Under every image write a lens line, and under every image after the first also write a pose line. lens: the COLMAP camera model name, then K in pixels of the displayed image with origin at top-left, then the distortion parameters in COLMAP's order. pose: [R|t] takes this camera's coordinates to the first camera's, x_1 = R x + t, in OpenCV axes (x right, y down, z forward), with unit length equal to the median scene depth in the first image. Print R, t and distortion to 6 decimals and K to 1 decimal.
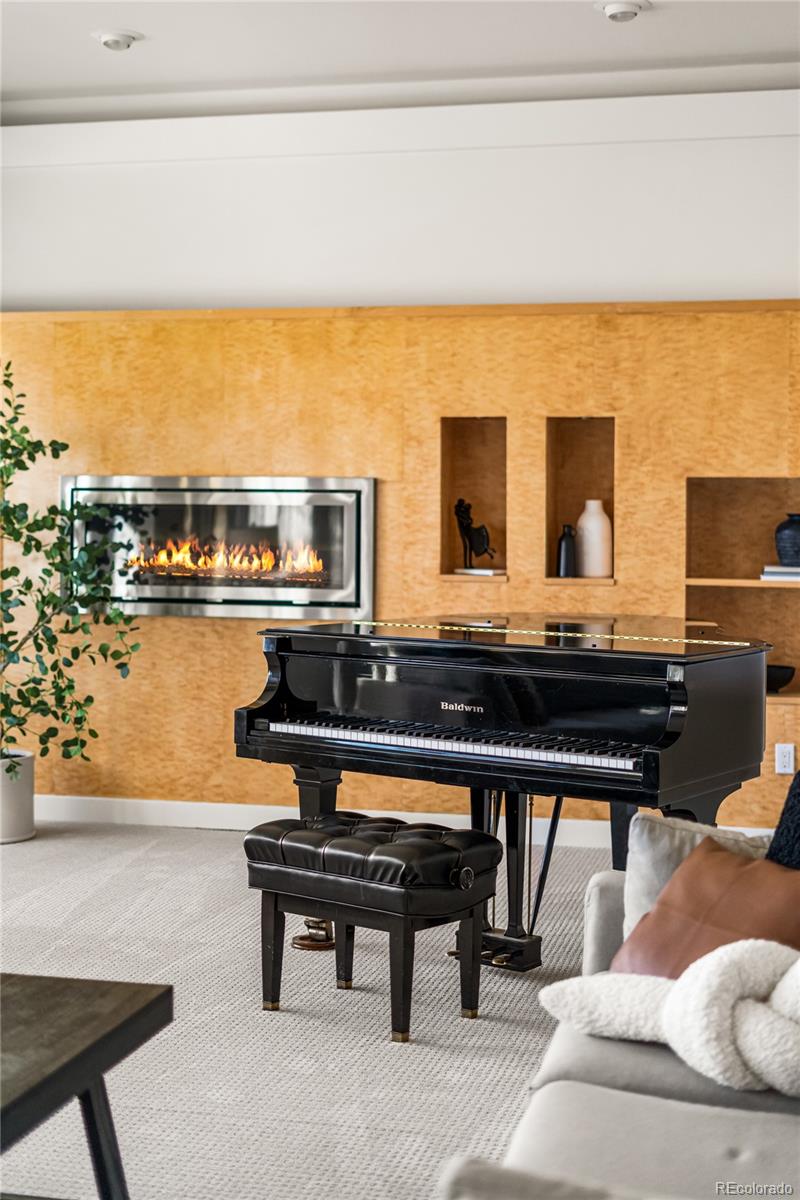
lens RADIAL K [[1848.3, 0, 392.7], [0, 1848.3, 547.3], [0, 0, 1]] dist [-0.006164, 0.041996]
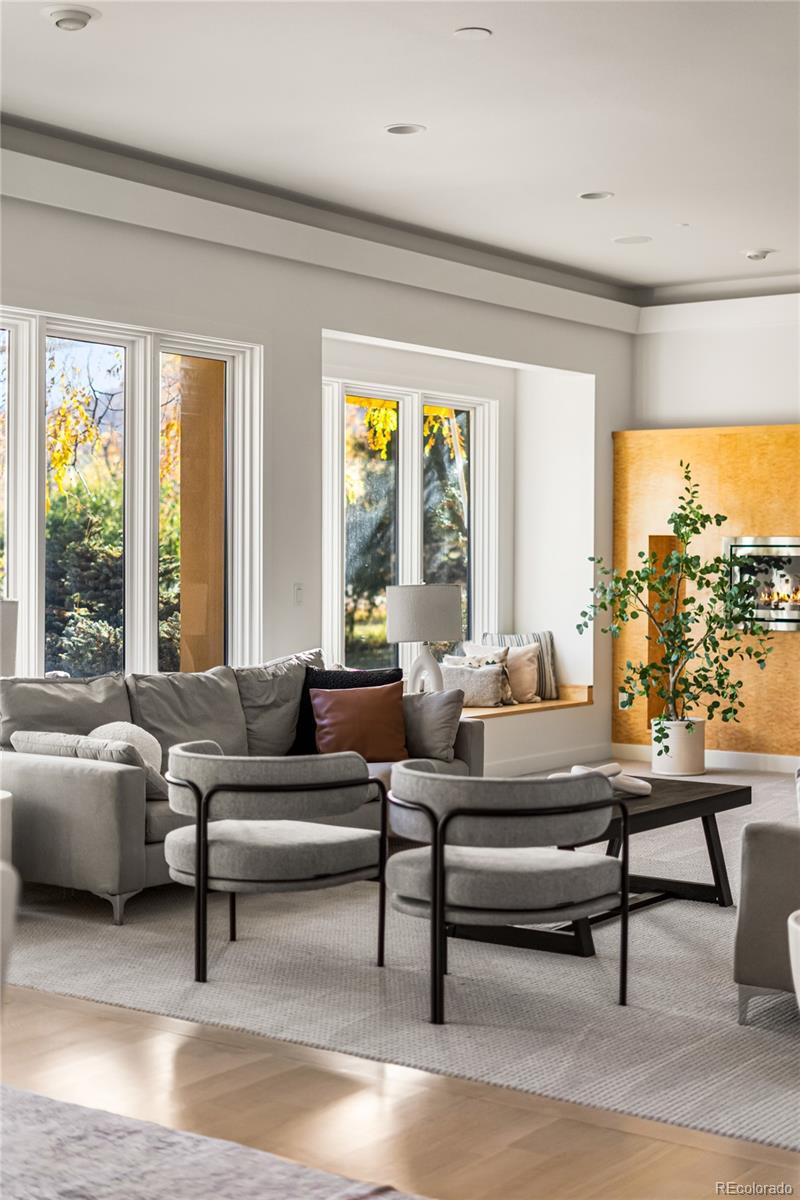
lens RADIAL K [[1848.3, 0, 392.7], [0, 1848.3, 547.3], [0, 0, 1]] dist [-0.006164, 0.041996]
pose [[0.929331, -0.007184, -0.369178, 0.129402], [-0.003696, 0.999580, -0.028754, 0.014211], [0.369229, 0.028087, 0.928914, -0.510974]]
